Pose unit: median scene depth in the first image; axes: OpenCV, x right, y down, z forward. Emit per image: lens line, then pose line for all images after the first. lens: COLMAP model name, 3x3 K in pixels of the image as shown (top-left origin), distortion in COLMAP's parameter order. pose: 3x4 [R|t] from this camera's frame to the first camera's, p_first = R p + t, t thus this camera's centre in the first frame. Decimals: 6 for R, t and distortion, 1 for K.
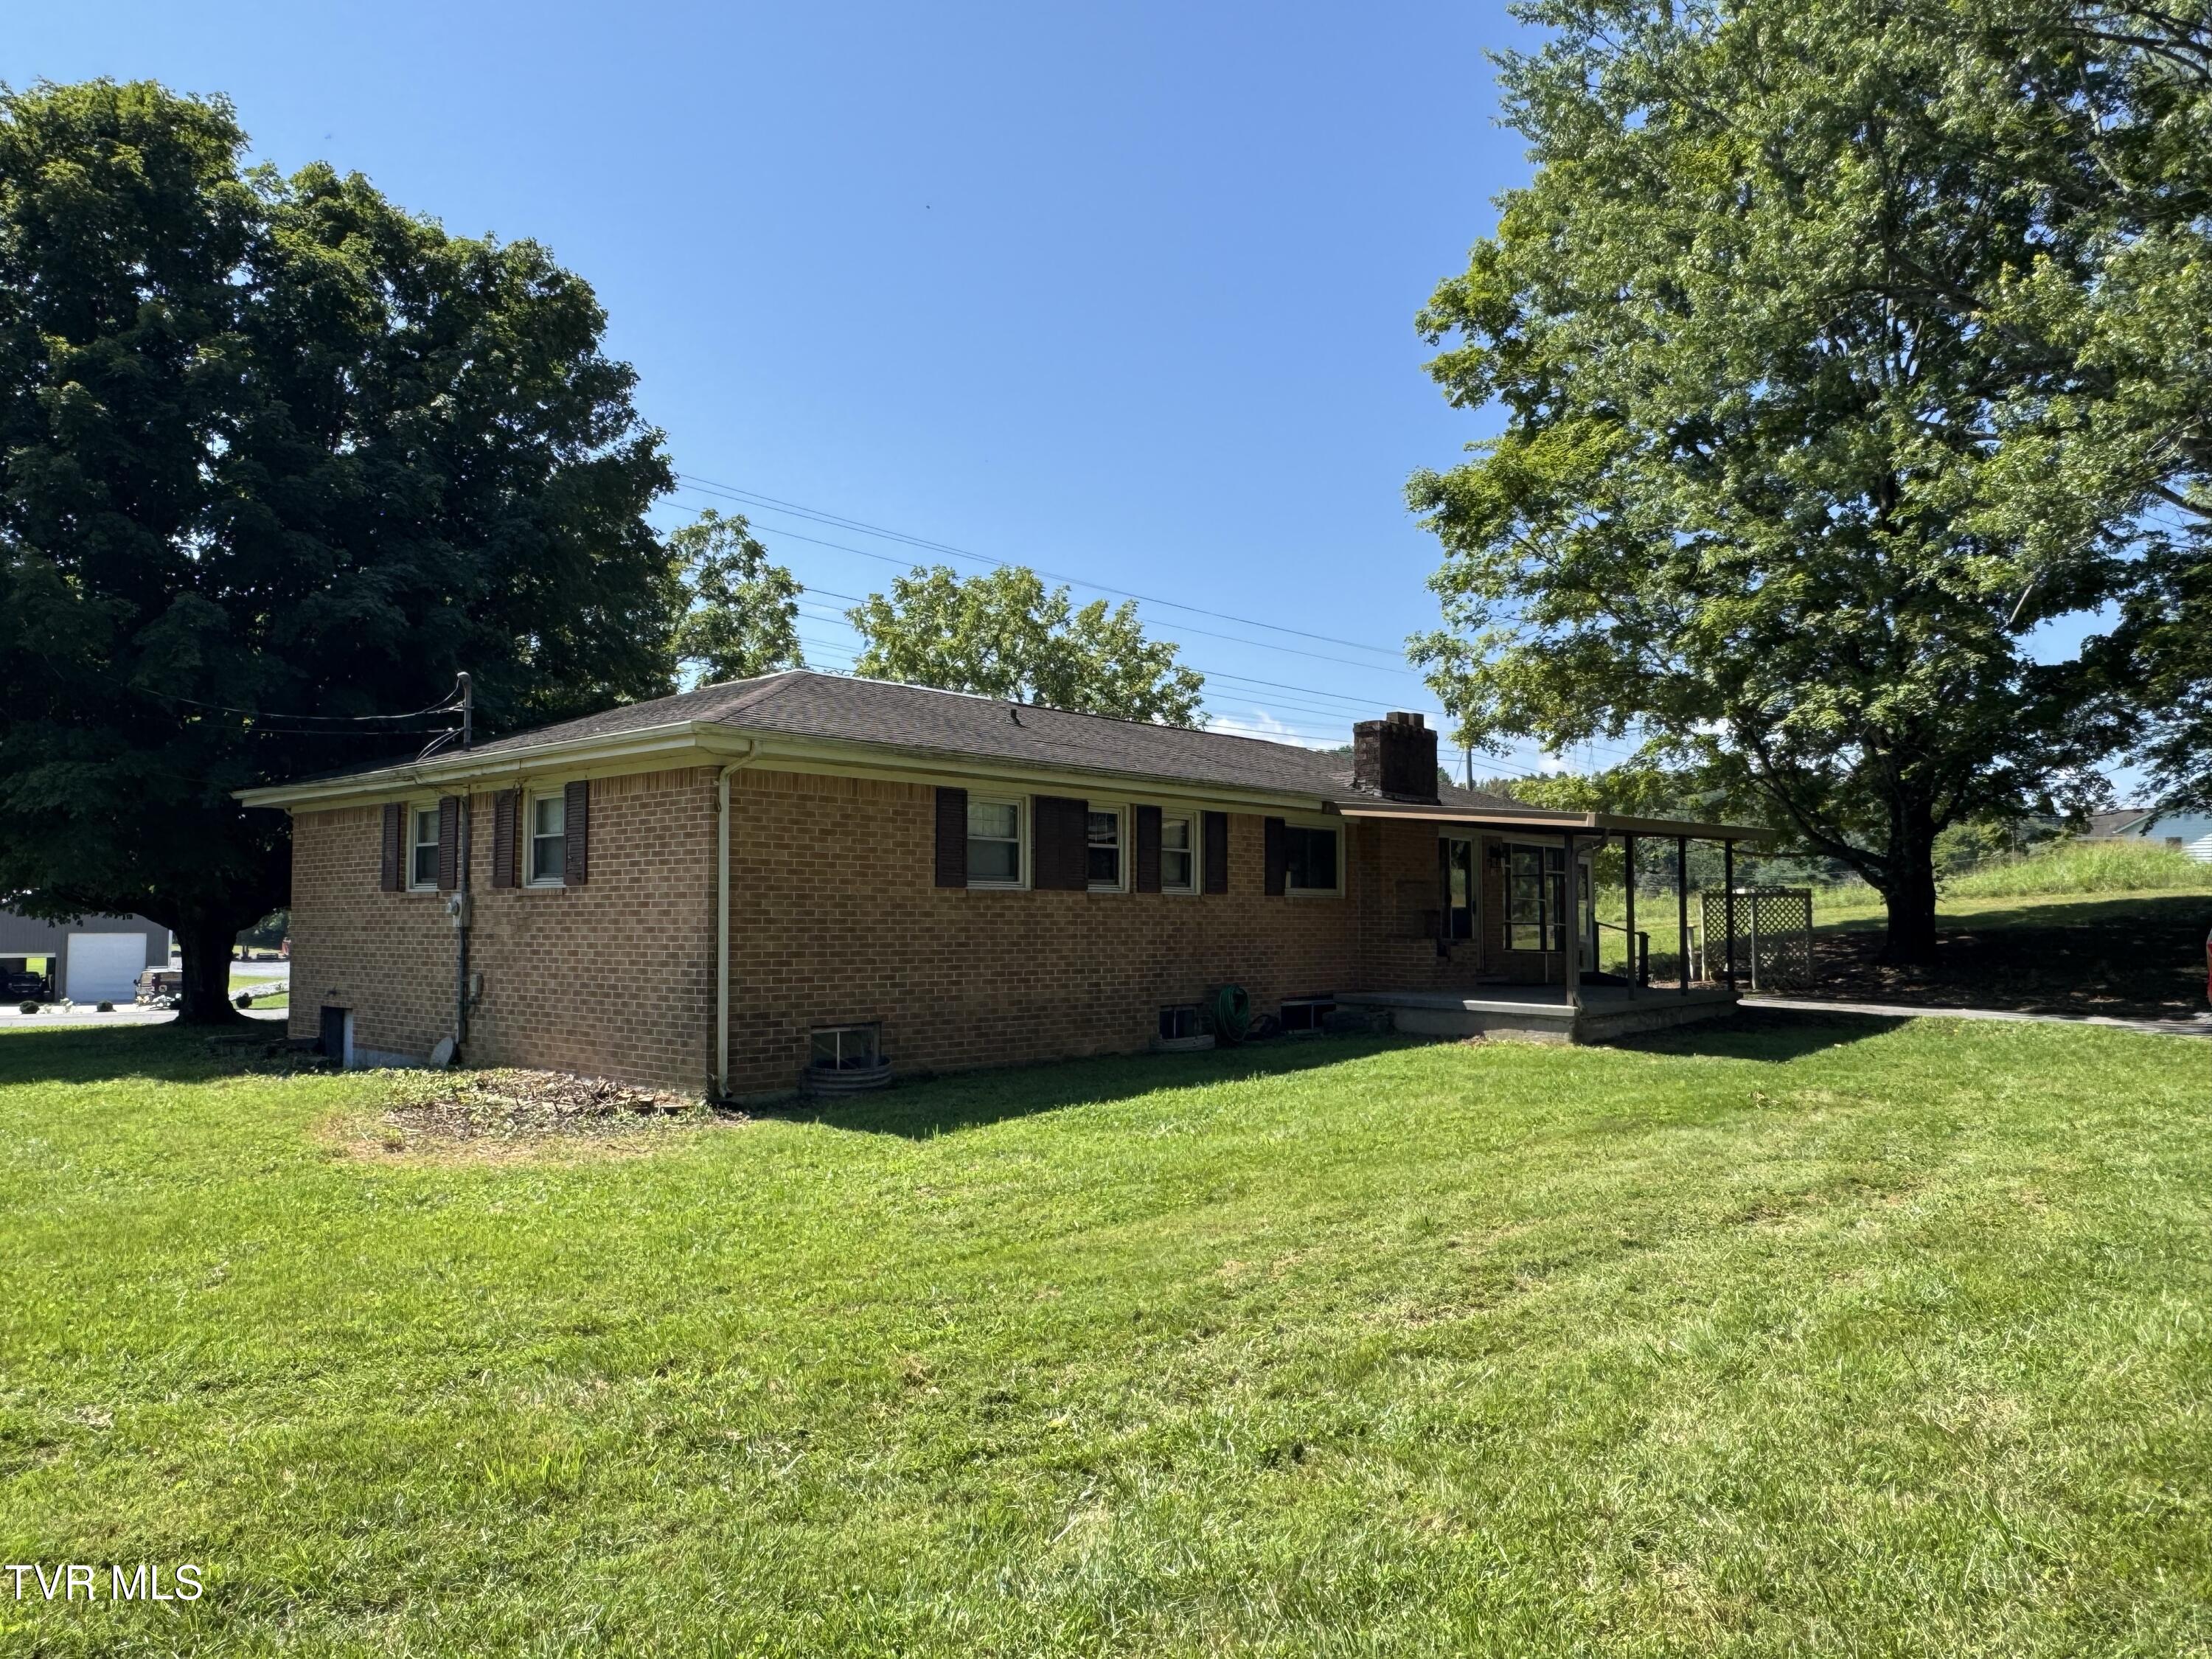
lens RADIAL K [[1556.9, 0, 1106.7], [0, 1556.9, 824.7], [0, 0, 1]] dist [0.032725, -0.000039]
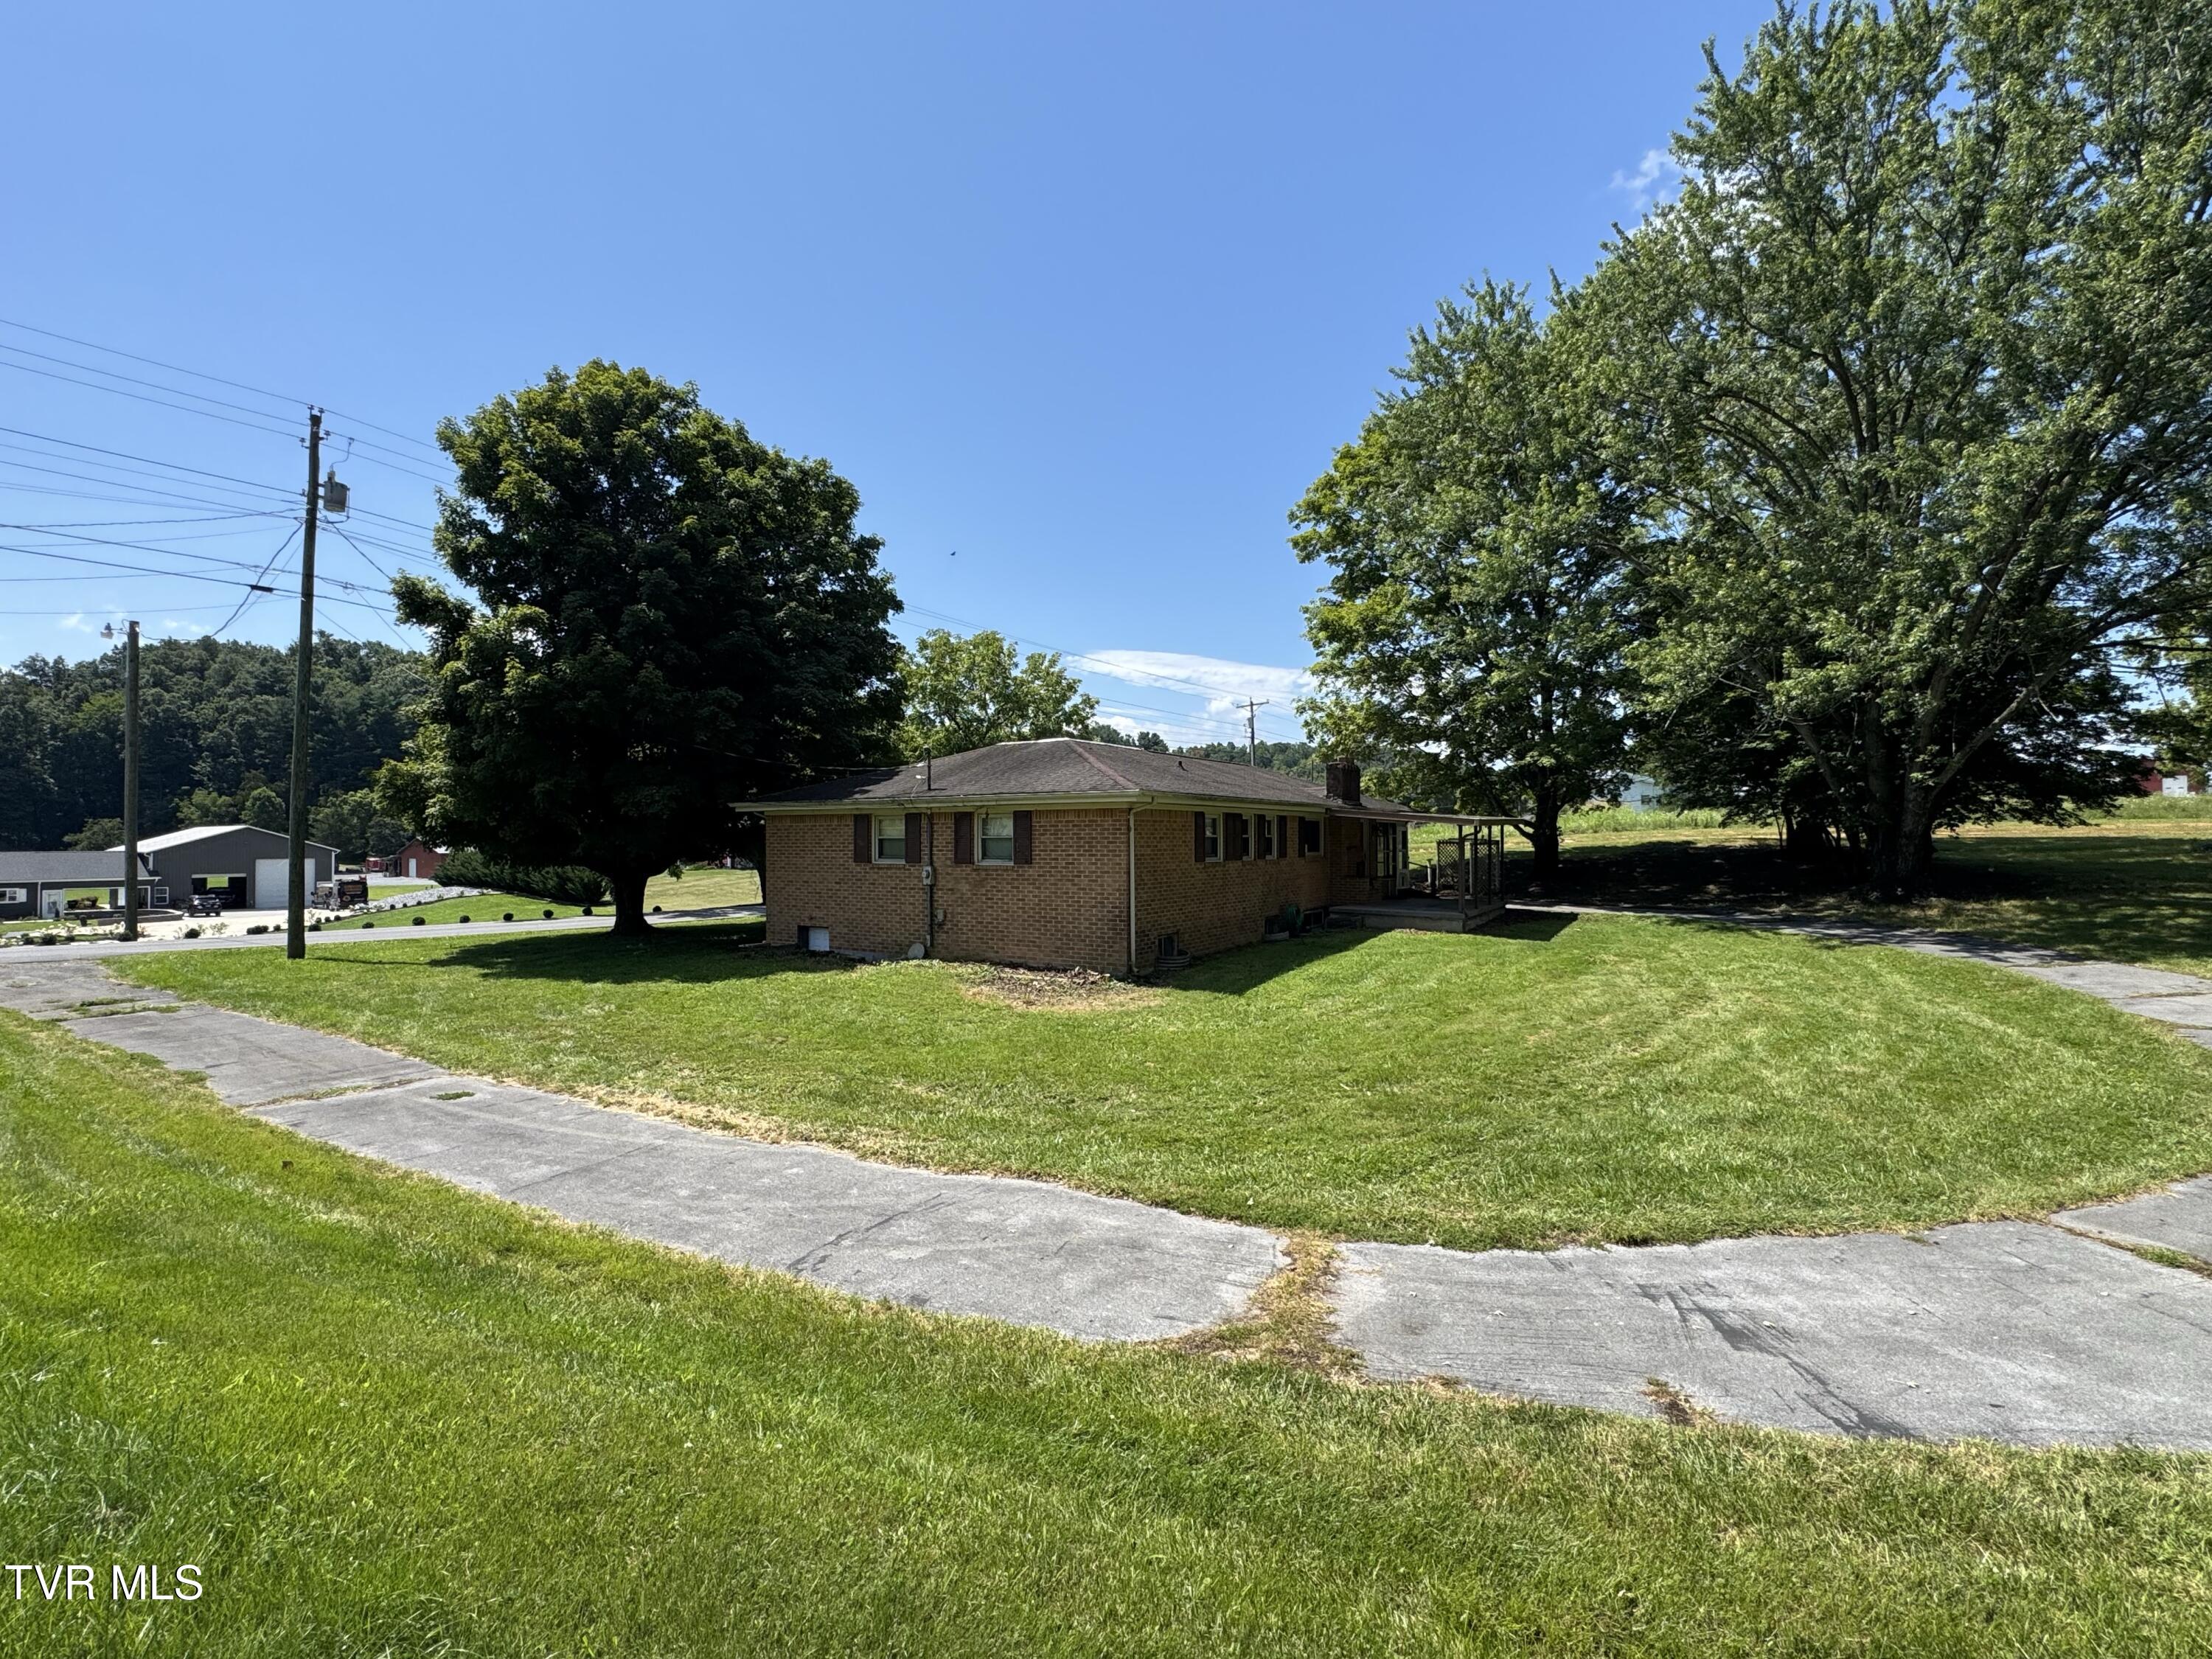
lens RADIAL K [[1025.5, 0, 1105.1], [0, 1025.5, 829.2], [0, 0, 1]] dist [0.000997, 0.000016]
pose [[0.983878, -0.004744, 0.178779, -0.259443], [-0.005292, 0.998438, 0.055615, -0.041812], [-0.178764, -0.055664, 0.982316, -0.136314]]
